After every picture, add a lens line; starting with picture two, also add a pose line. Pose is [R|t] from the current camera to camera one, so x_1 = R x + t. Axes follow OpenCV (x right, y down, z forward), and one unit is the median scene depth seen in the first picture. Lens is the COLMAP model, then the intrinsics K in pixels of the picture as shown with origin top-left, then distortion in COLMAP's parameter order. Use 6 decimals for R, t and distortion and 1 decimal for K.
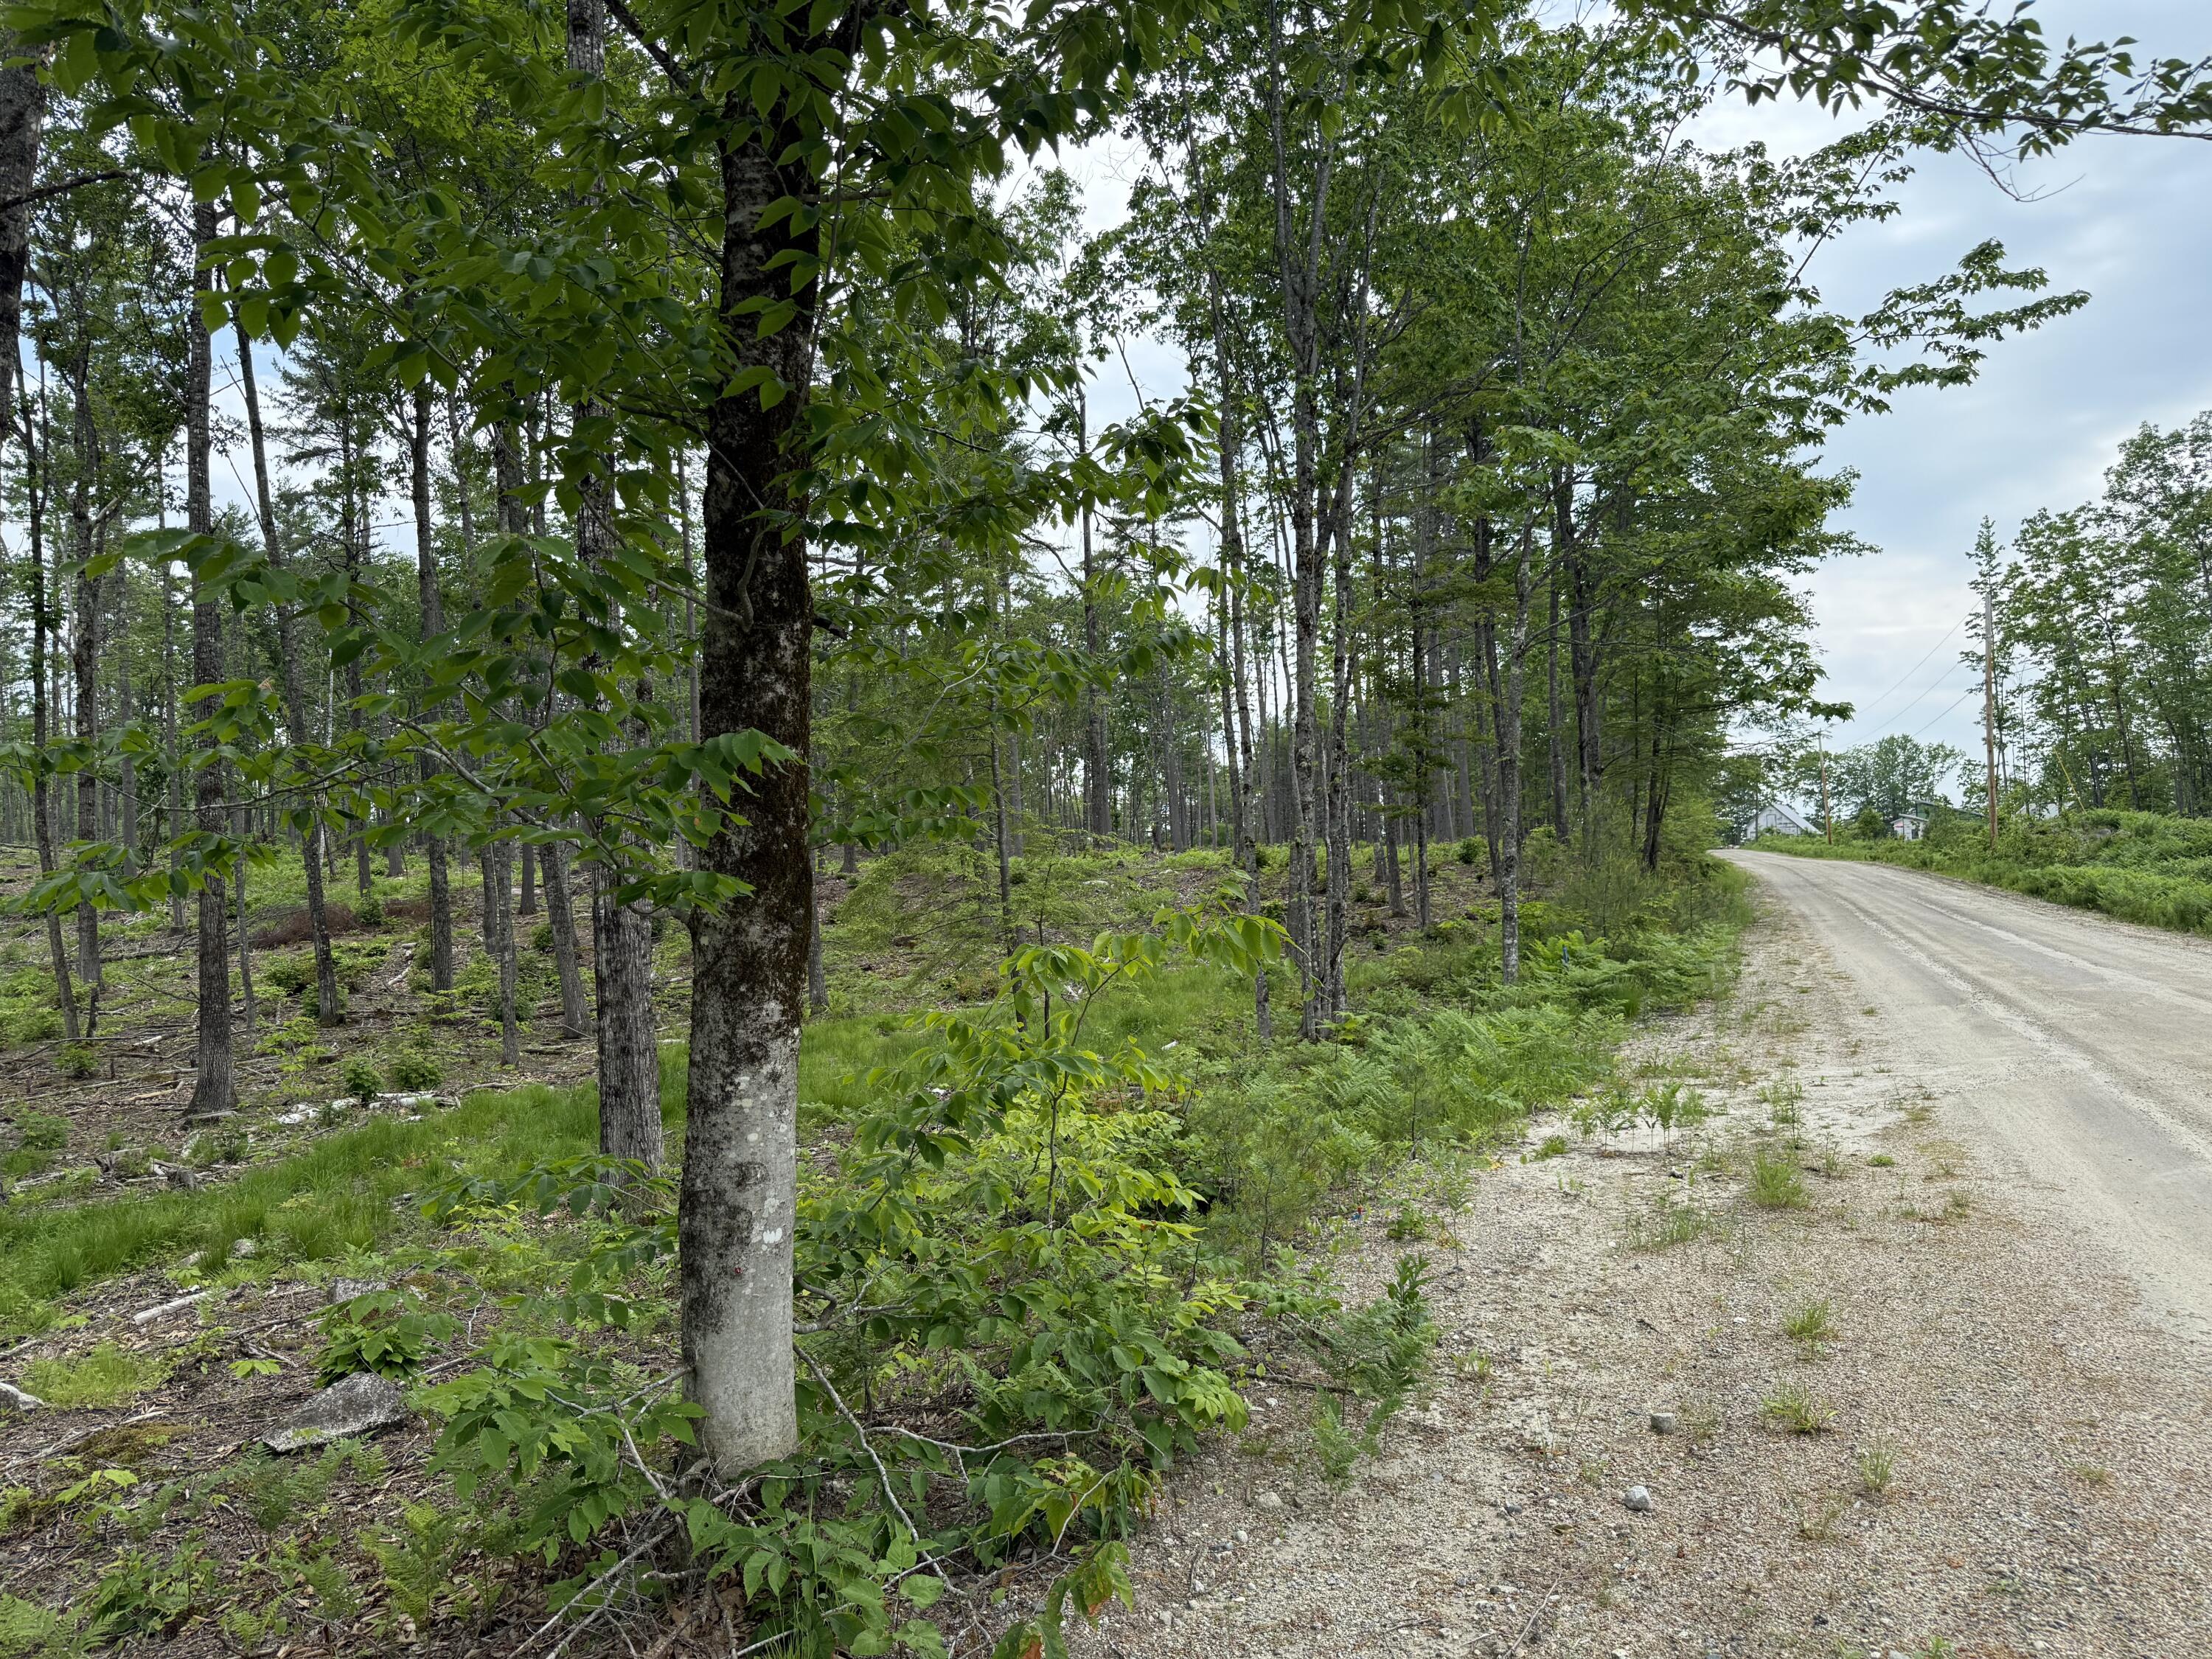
lens RADIAL K [[1566.1, 0, 1101.2], [0, 1566.1, 838.0], [0, 0, 1]] dist [0.086768, -0.108340]
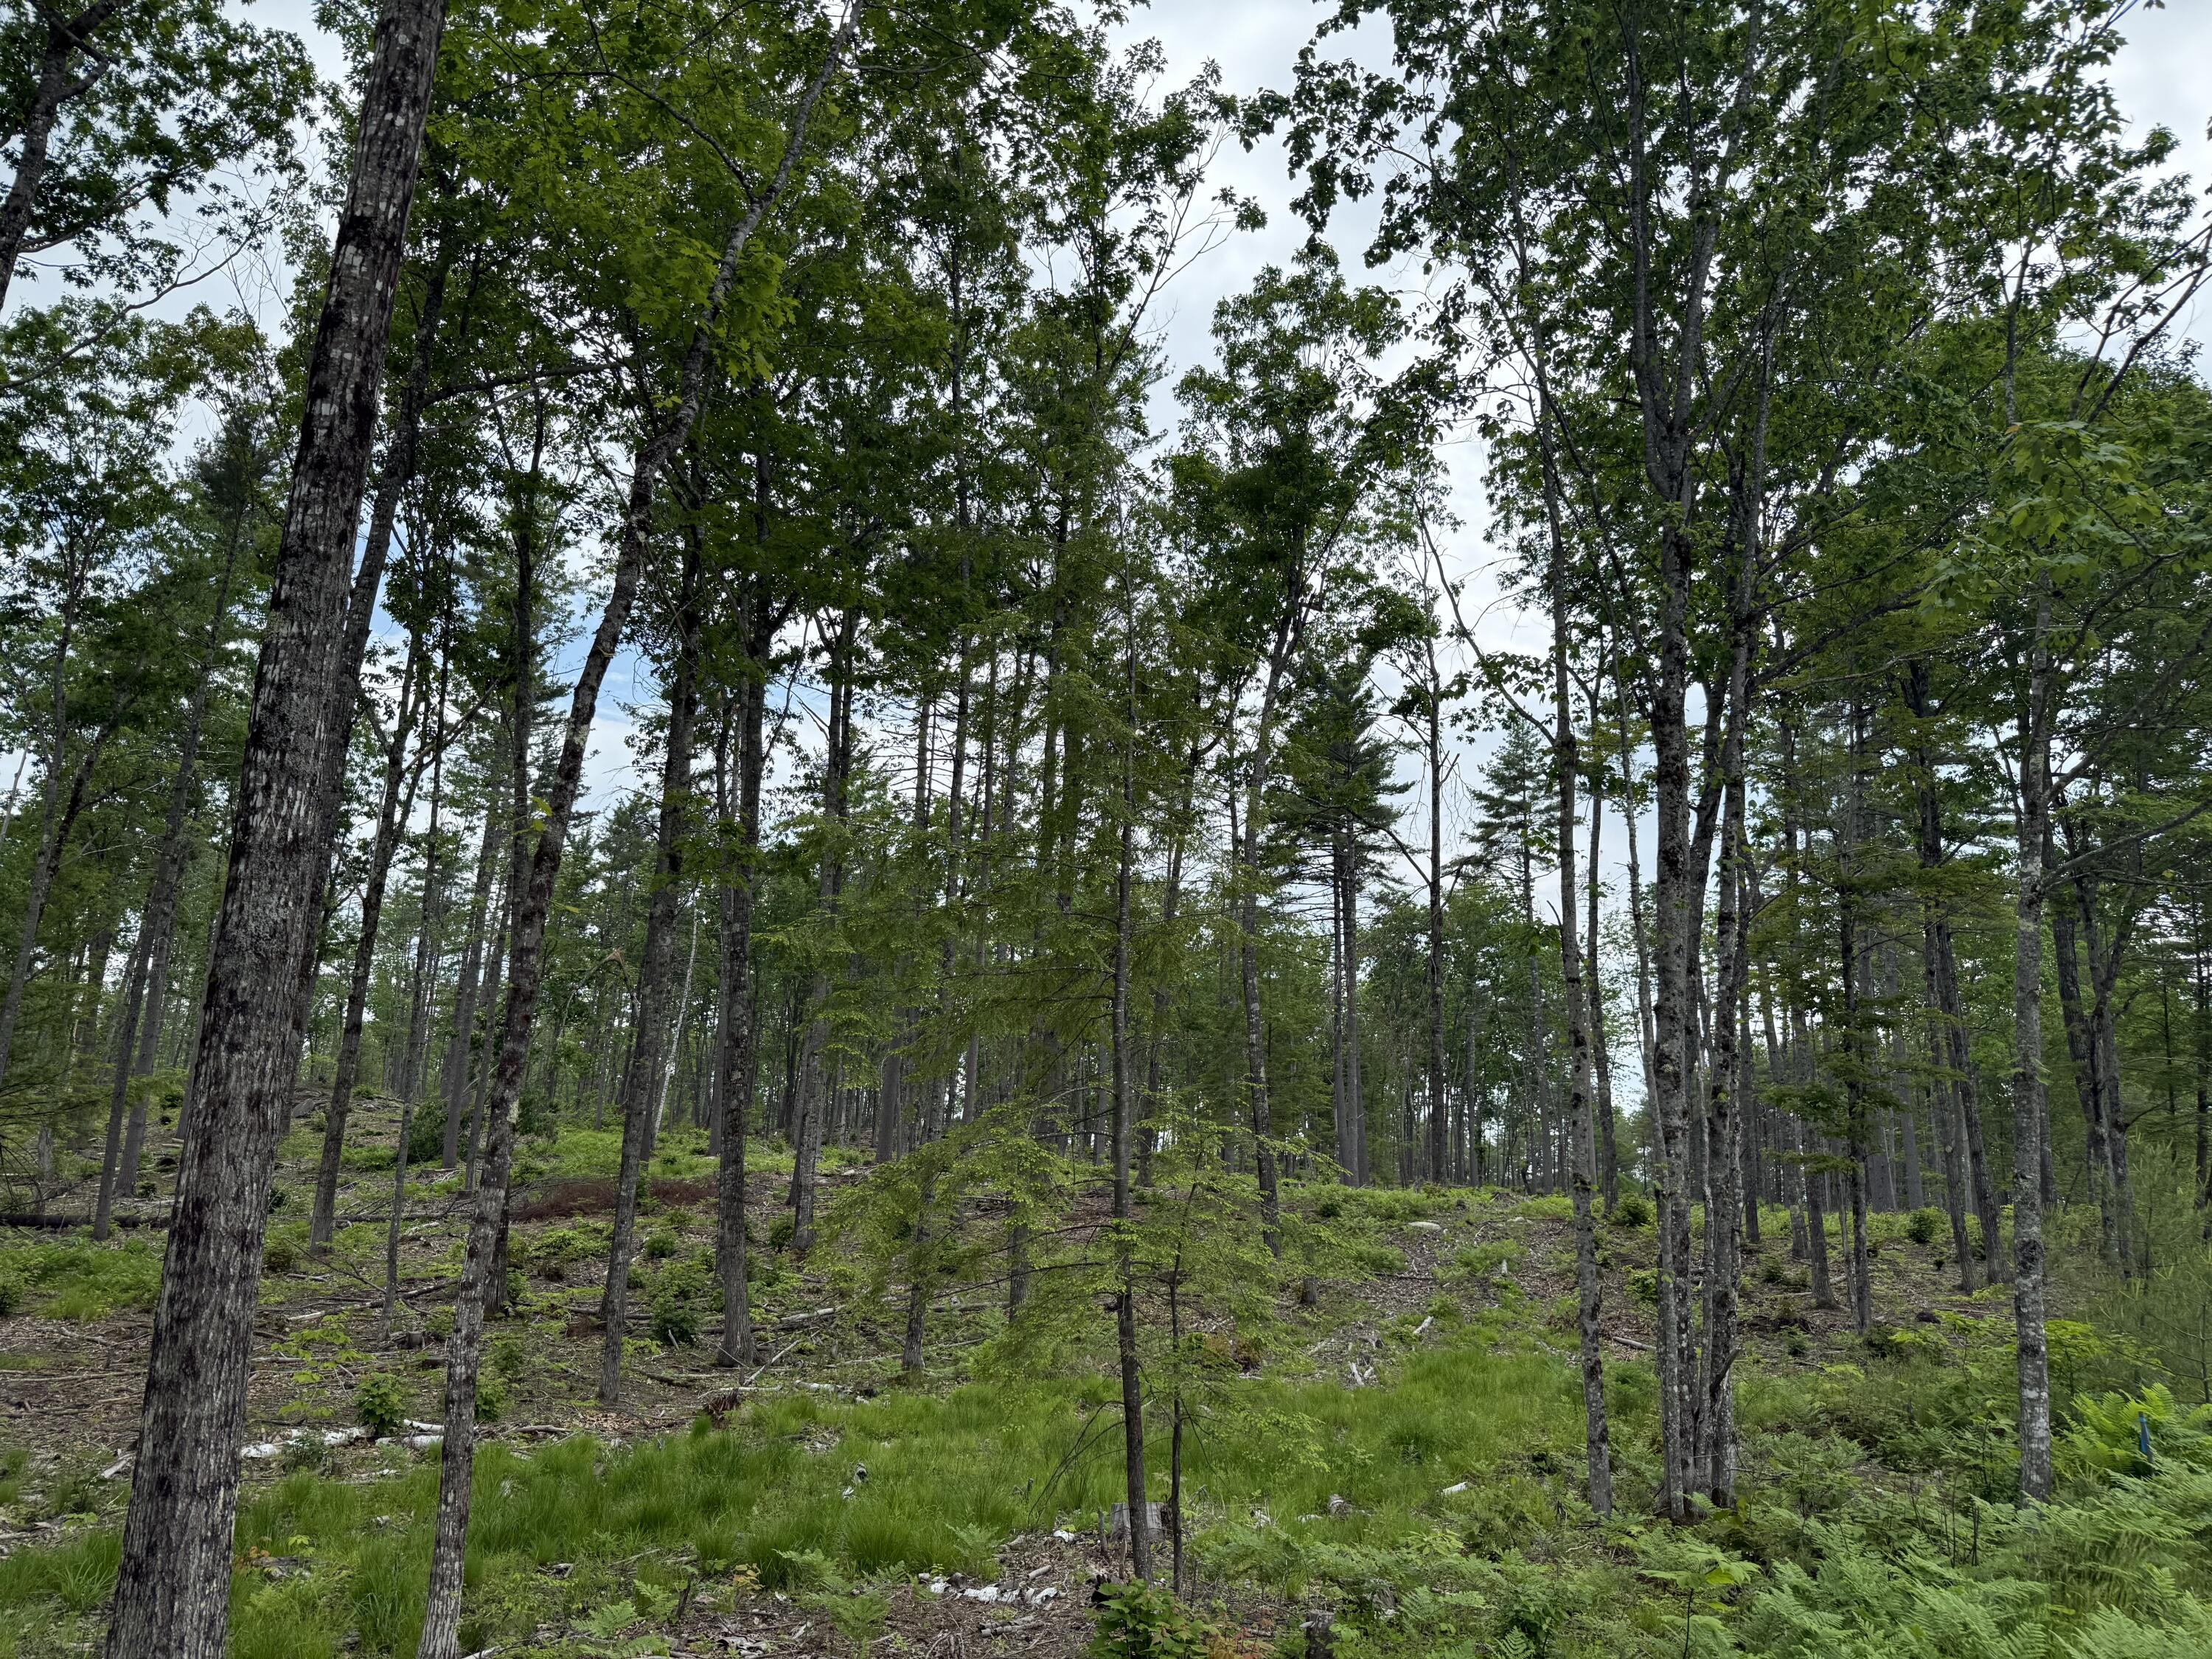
lens RADIAL K [[1559.1, 0, 1102.7], [0, 1559.1, 845.5], [0, 0, 1]] dist [0.086471, -0.127538]
pose [[0.970291, 0.027833, -0.240334, 0.035682], [-0.074837, 0.979172, -0.188737, 0.002535], [0.230075, 0.201116, 0.952165, 0.189766]]
